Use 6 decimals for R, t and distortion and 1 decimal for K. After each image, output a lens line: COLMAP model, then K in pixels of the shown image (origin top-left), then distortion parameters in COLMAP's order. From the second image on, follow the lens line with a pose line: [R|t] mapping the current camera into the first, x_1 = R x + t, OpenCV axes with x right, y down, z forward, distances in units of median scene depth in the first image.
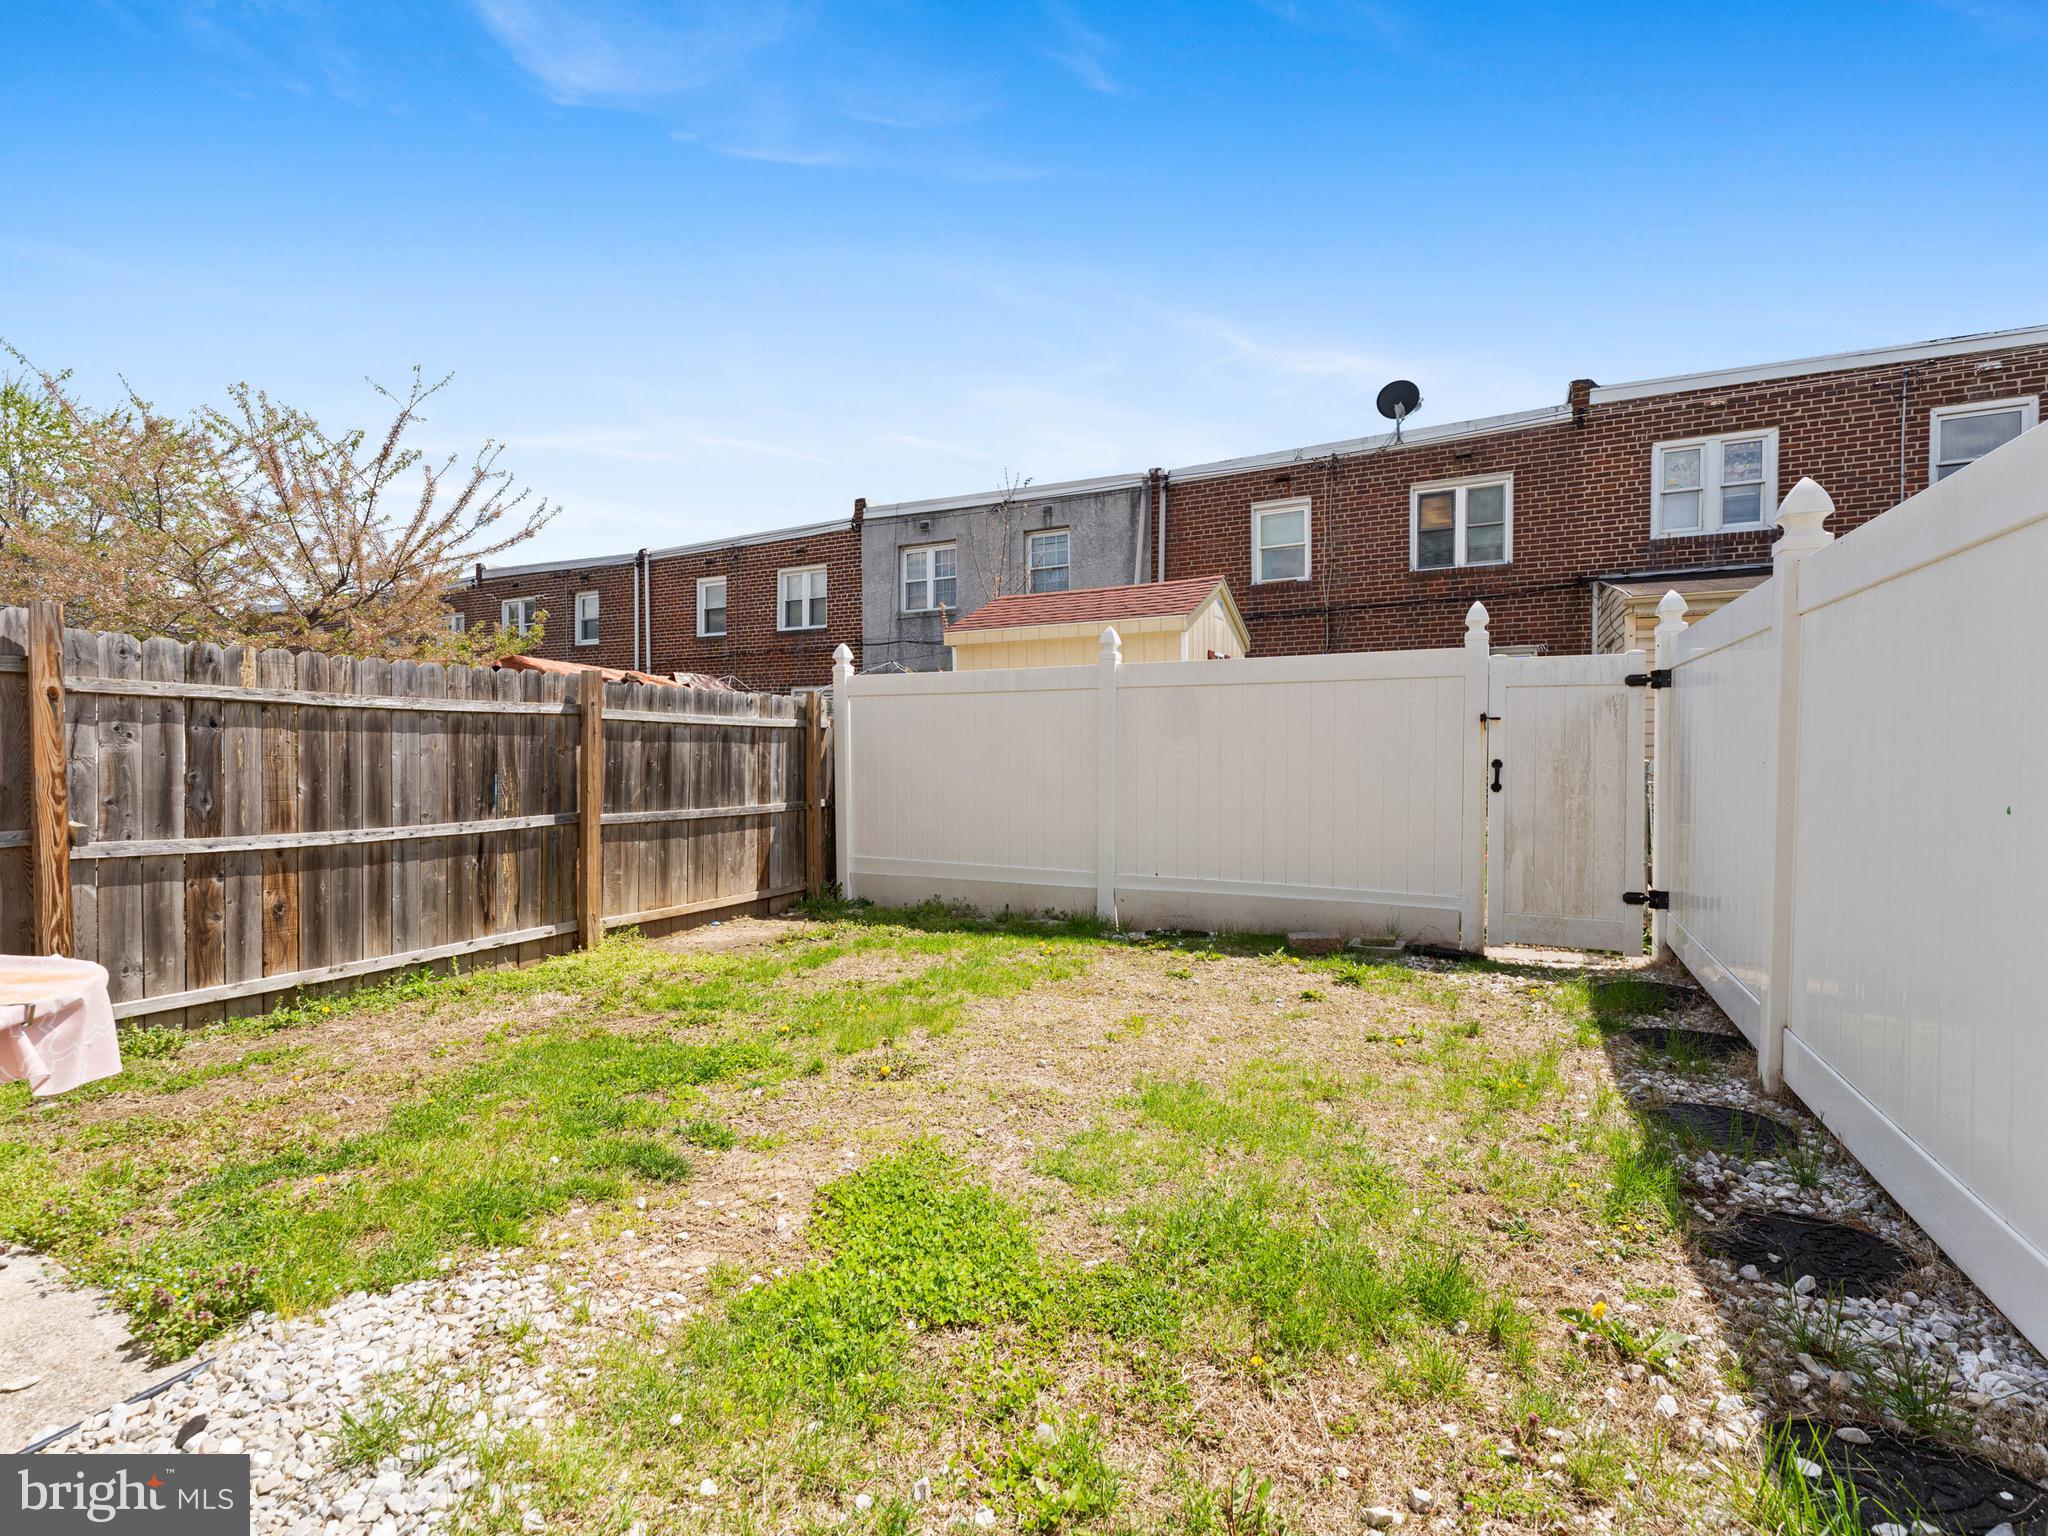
lens RADIAL K [[915.8, 0, 1017.5], [0, 915.8, 760.9], [0, 0, 1]] dist [0.003335, 0.000469]
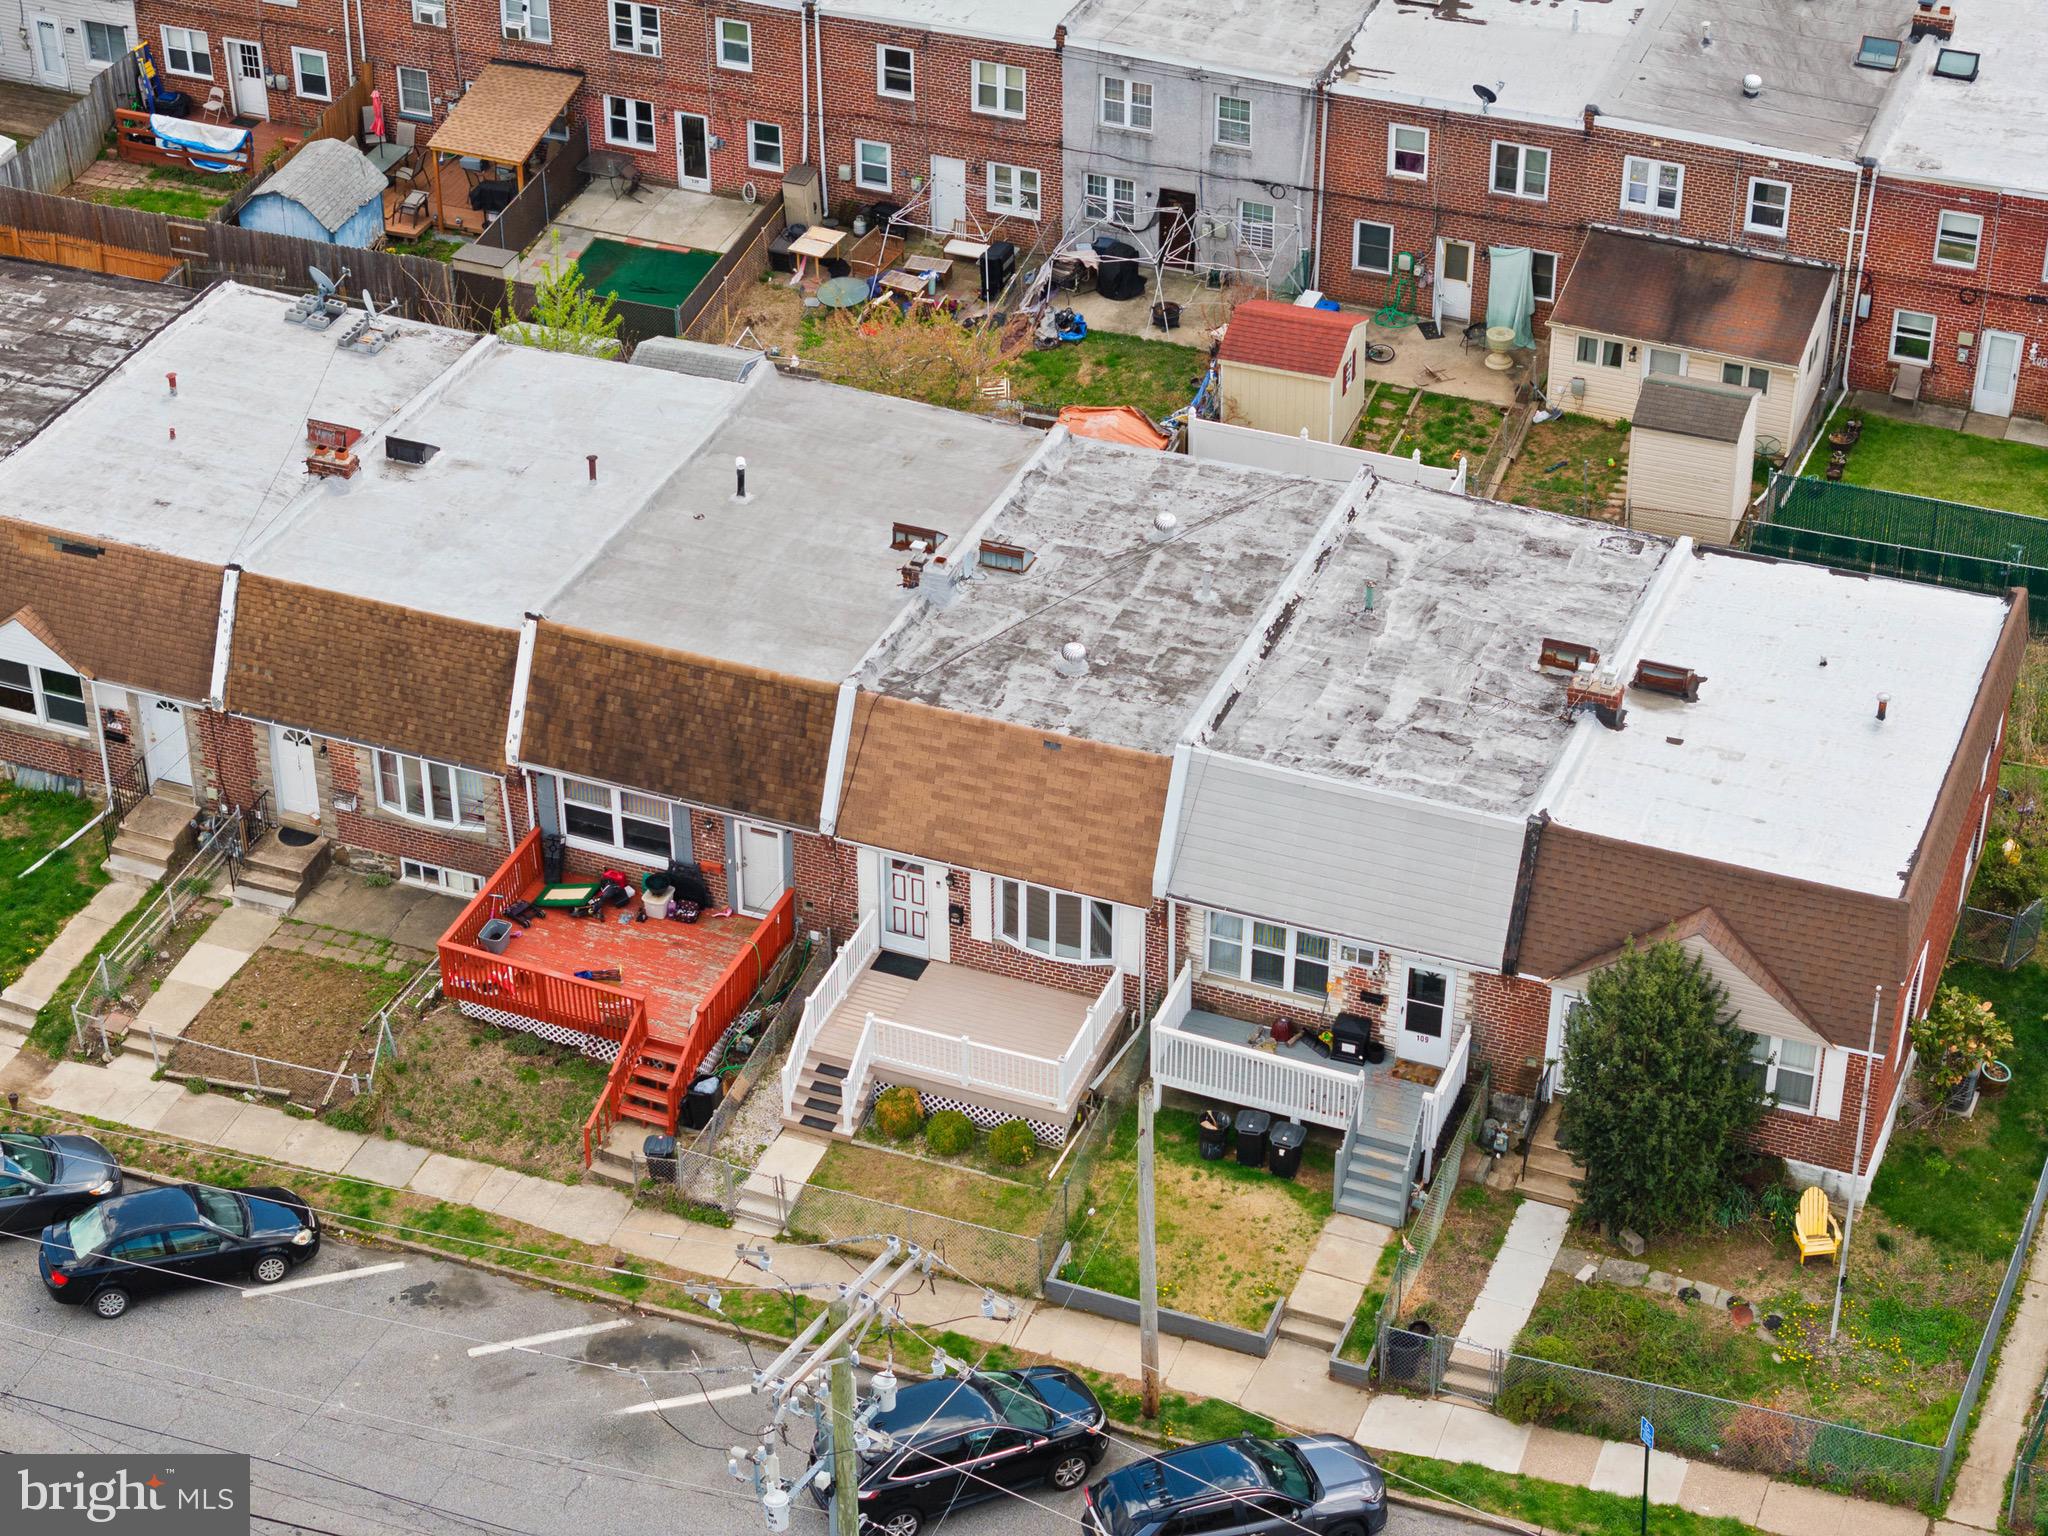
lens RADIAL K [[4309.0, 0, 1024.0], [0, 4309.0, 768.0], [0, 0, 1]] dist [-0.141270, 0.806062]
pose [[0.995129, -0.059823, 0.078356, -0.667937], [0.005766, 0.828790, 0.559531, -2.421419], [-0.098413, -0.556353, 0.825097, -3.762926]]
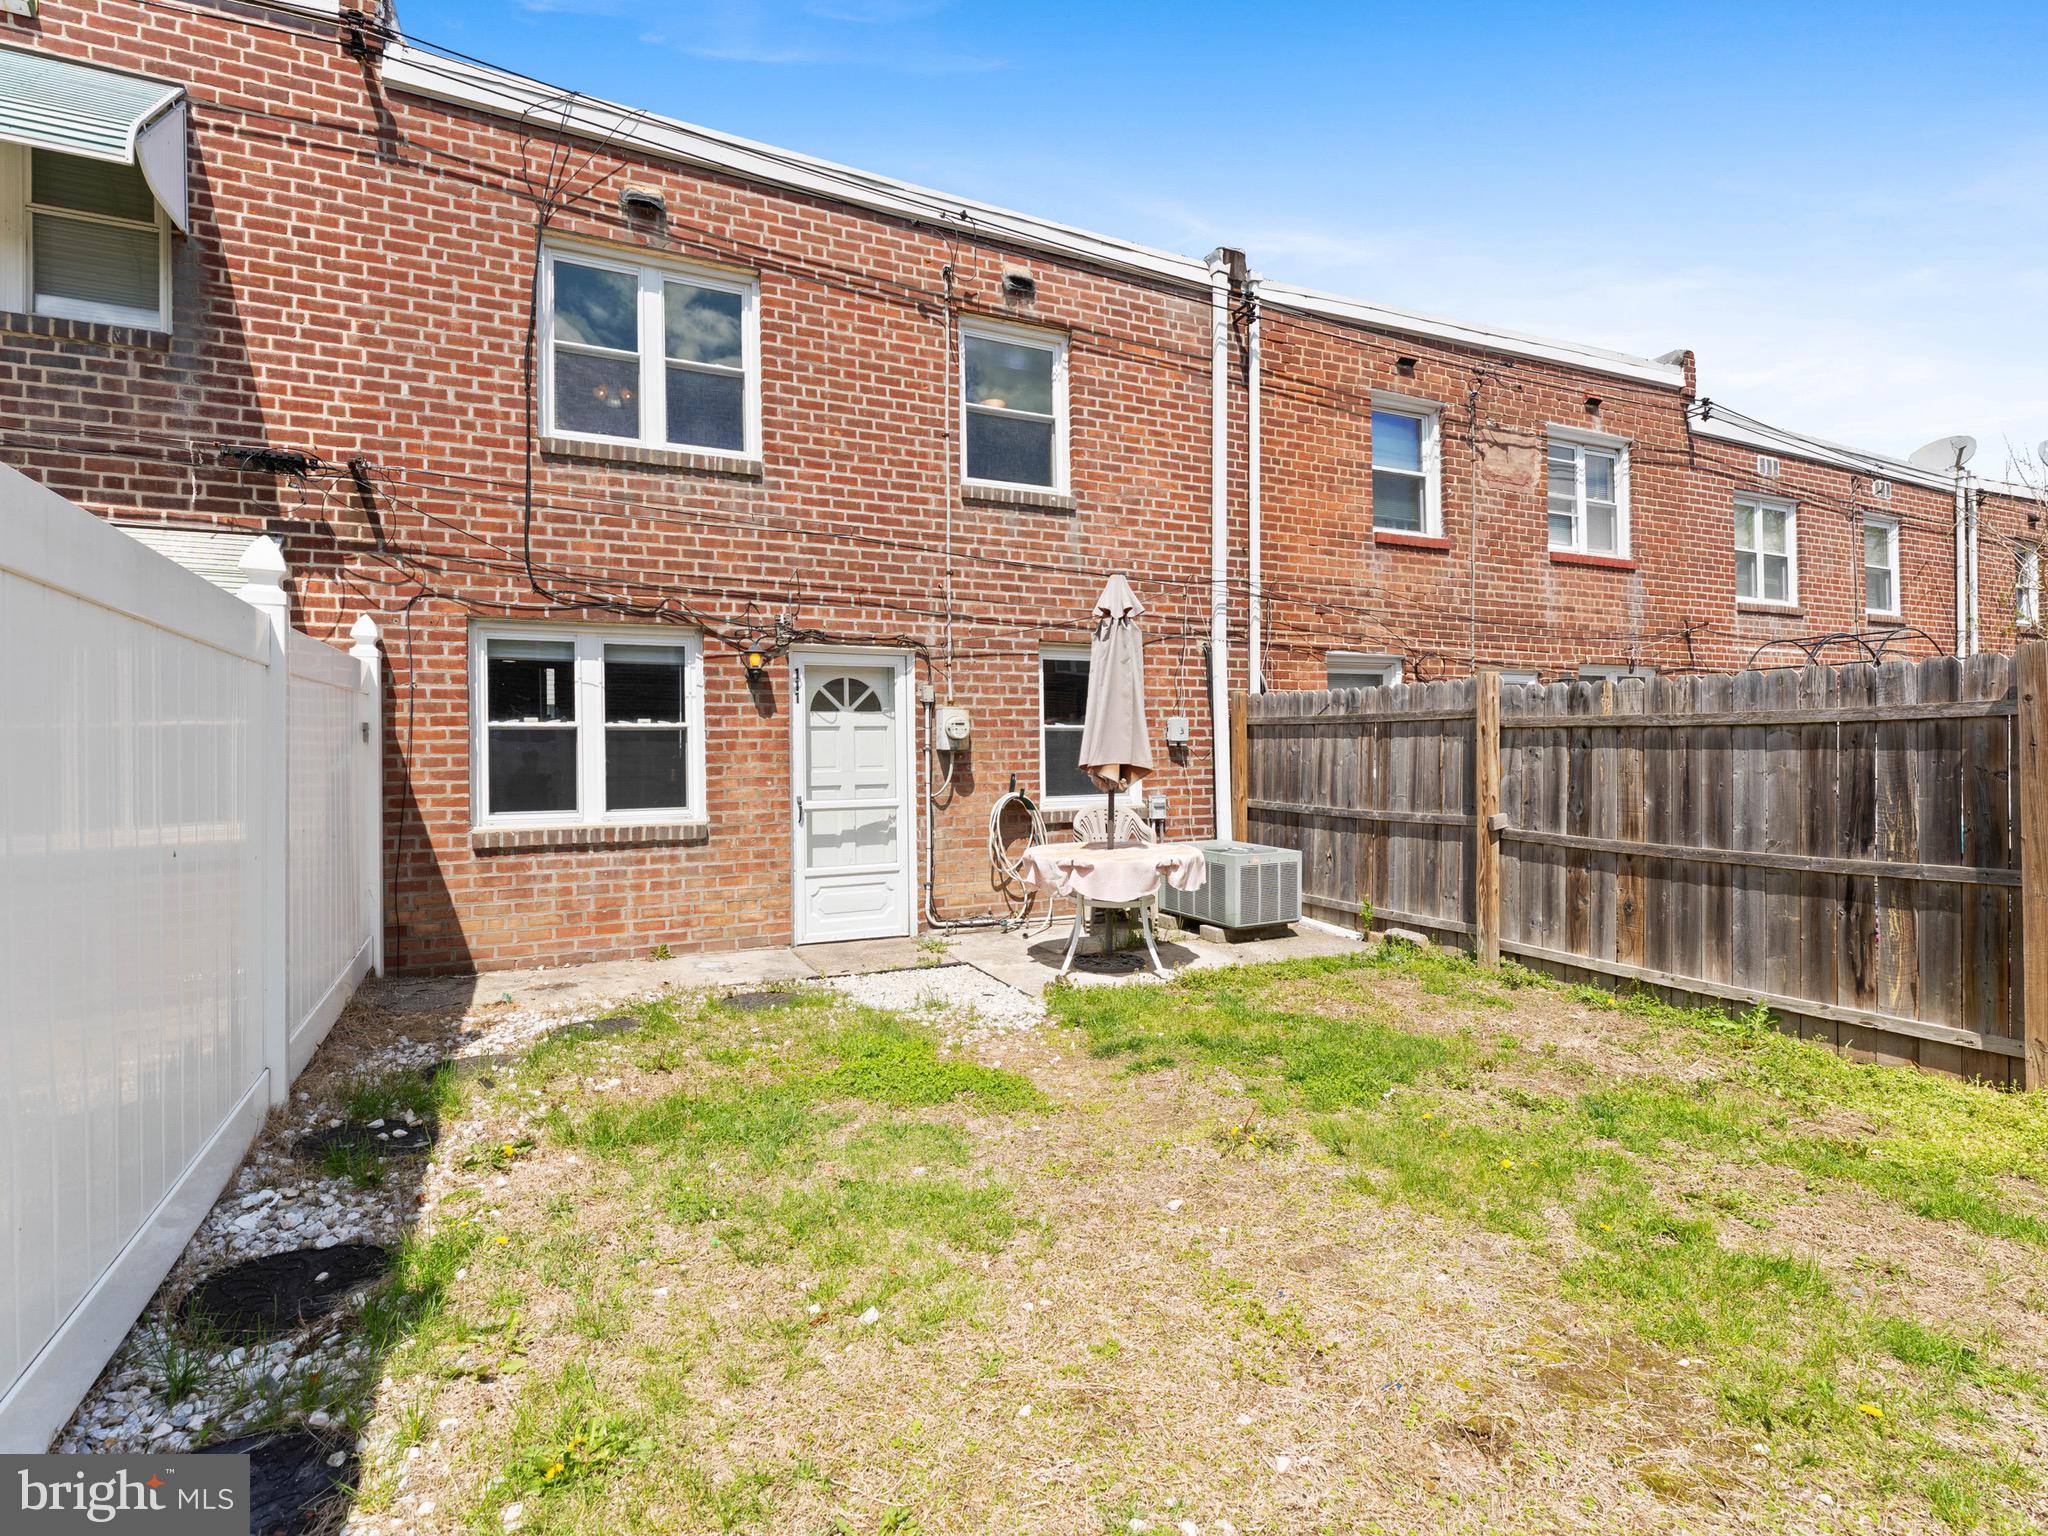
lens RADIAL K [[926.8, 0, 1024.7], [0, 926.8, 753.2], [0, 0, 1]] dist [0.001257, 0.000236]
pose [[-0.576302, 0.005859, -0.817215, 0.594555], [-0.000077, 0.999974, 0.007224, -0.039105], [0.817236, 0.004227, -0.576287, 1.102931]]
